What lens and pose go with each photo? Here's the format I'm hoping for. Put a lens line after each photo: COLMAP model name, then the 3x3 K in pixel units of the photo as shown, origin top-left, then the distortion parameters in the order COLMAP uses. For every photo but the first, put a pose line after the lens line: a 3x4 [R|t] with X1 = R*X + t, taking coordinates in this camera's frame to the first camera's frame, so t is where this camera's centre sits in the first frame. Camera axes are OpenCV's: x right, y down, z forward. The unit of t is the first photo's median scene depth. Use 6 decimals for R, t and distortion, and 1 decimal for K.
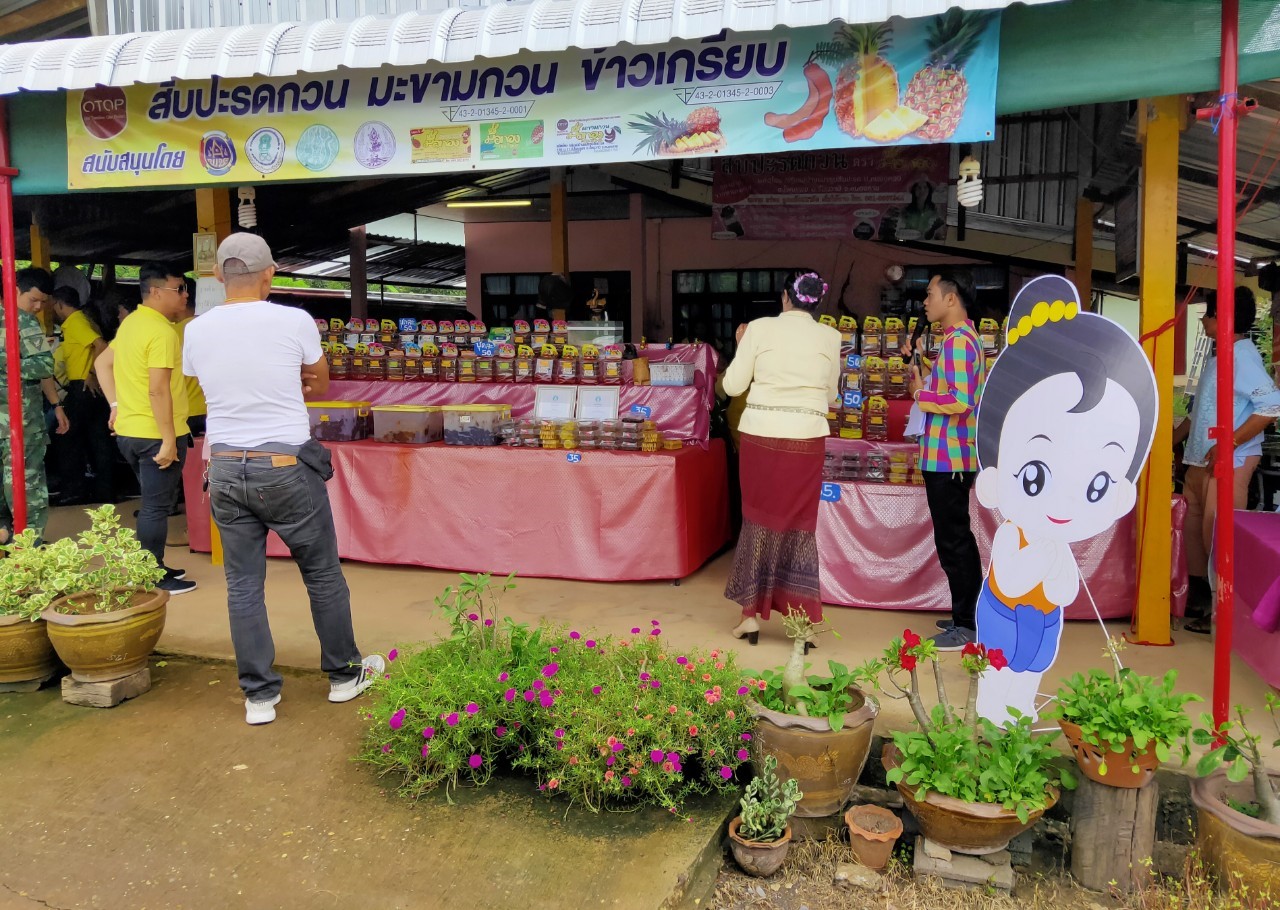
lens RADIAL K [[1051.4, 0, 640.3], [0, 1051.4, 397.7], [0, 0, 1]] dist [0.030785, 0.001410]
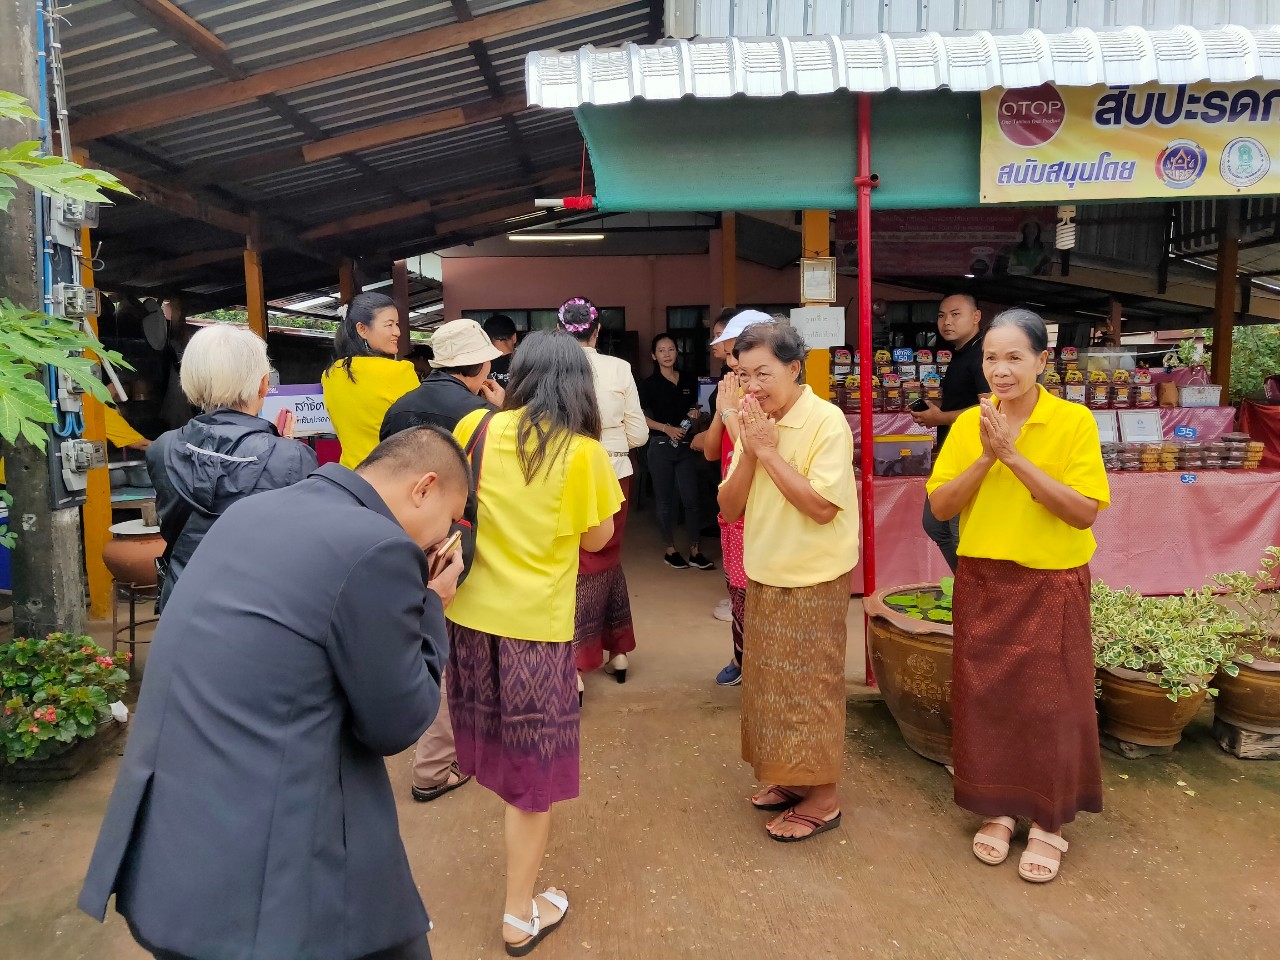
lens RADIAL K [[972.8, 0, 640.0], [0, 972.8, 480.0], [0, 0, 1]] dist [0.057047, -0.027832]
pose [[0.955555, -0.052460, 0.290109, -1.075044], [0.037235, 0.997636, 0.057755, -0.021836], [-0.292453, -0.044386, 0.955249, 0.284995]]
